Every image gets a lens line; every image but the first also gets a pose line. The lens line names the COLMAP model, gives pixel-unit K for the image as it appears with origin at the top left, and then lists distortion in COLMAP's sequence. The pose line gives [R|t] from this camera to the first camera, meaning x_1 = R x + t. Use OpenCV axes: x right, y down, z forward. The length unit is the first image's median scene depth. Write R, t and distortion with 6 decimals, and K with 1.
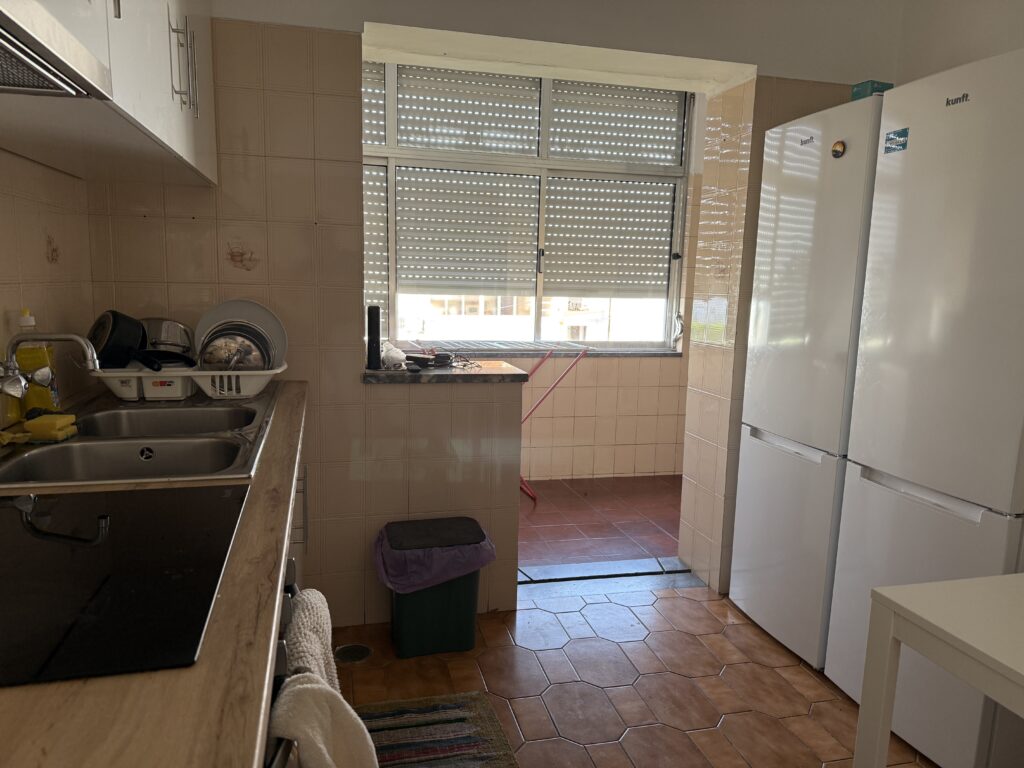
lens RADIAL K [[719.7, 0, 509.2], [0, 719.7, 386.1], [0, 0, 1]] dist [-0.000014, -0.007869]
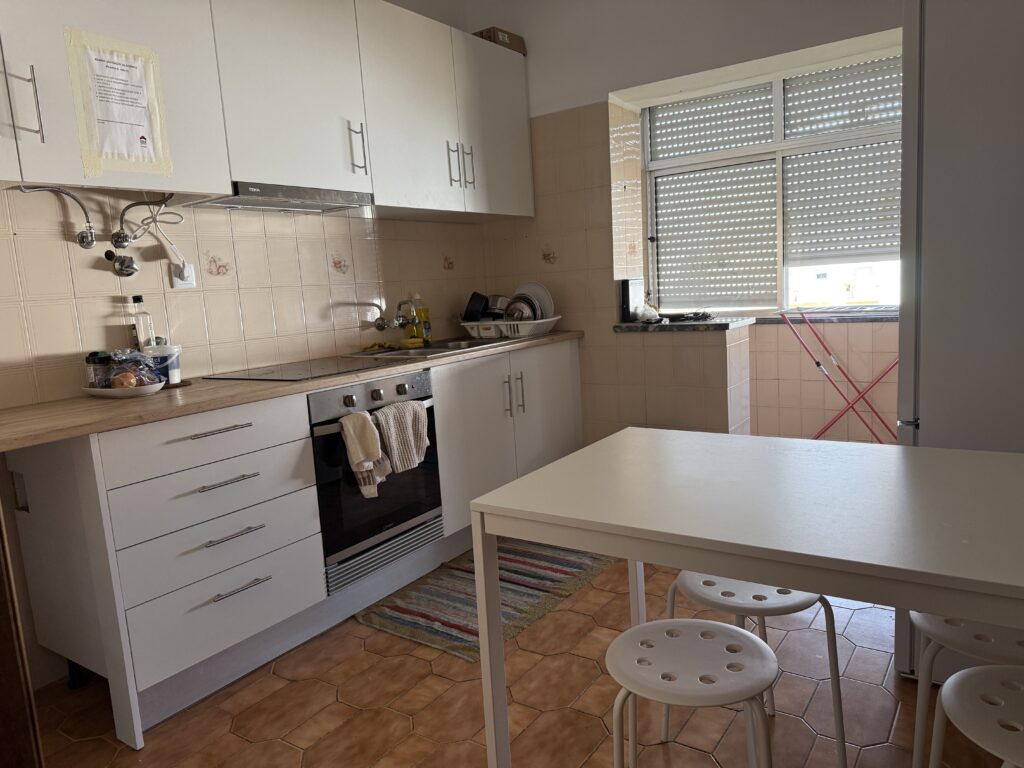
lens RADIAL K [[719.7, 0, 510.8], [0, 719.7, 384.9], [0, 0, 1]] dist [-0.000014, -0.007869]
pose [[0.662921, 0.036514, -0.747798, 0.780266], [-0.025700, 0.999331, 0.026014, 0.073914], [0.748248, 0.001974, 0.663416, -0.167217]]
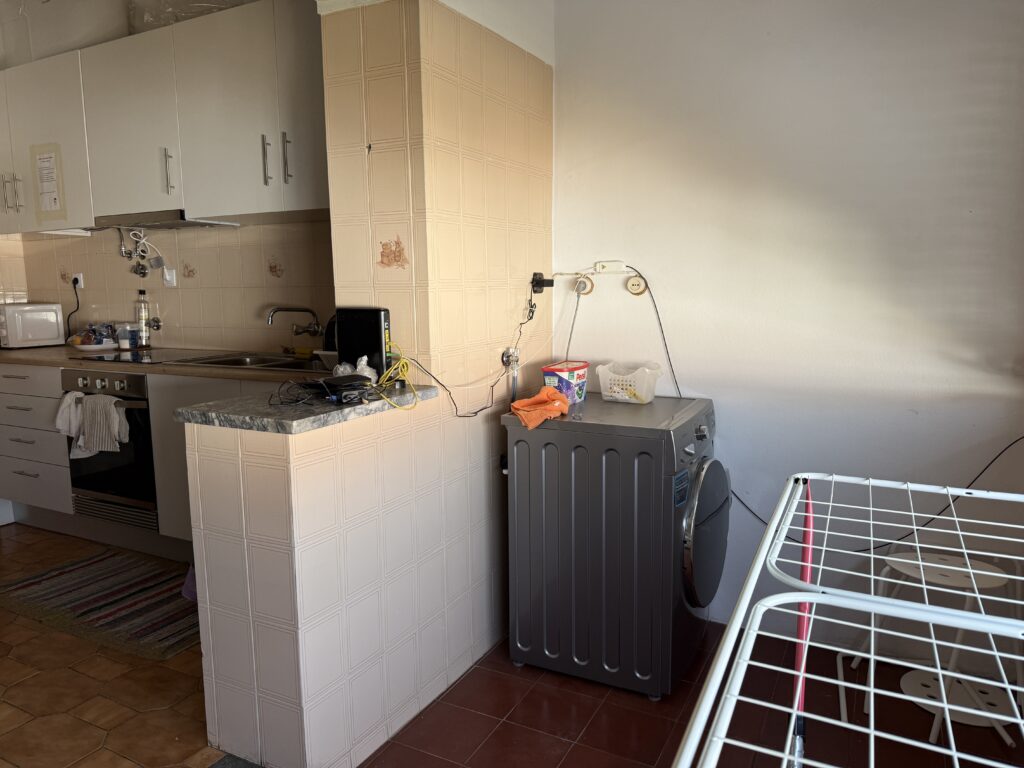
lens RADIAL K [[719.7, 0, 509.6], [0, 719.7, 384.3], [0, 0, 1]] dist [-0.000014, -0.007869]
pose [[-0.655948, 0.085400, -0.749959, 0.287925], [-0.112739, 0.971349, 0.209217, -0.275235], [0.746339, 0.221785, -0.627526, 2.019614]]
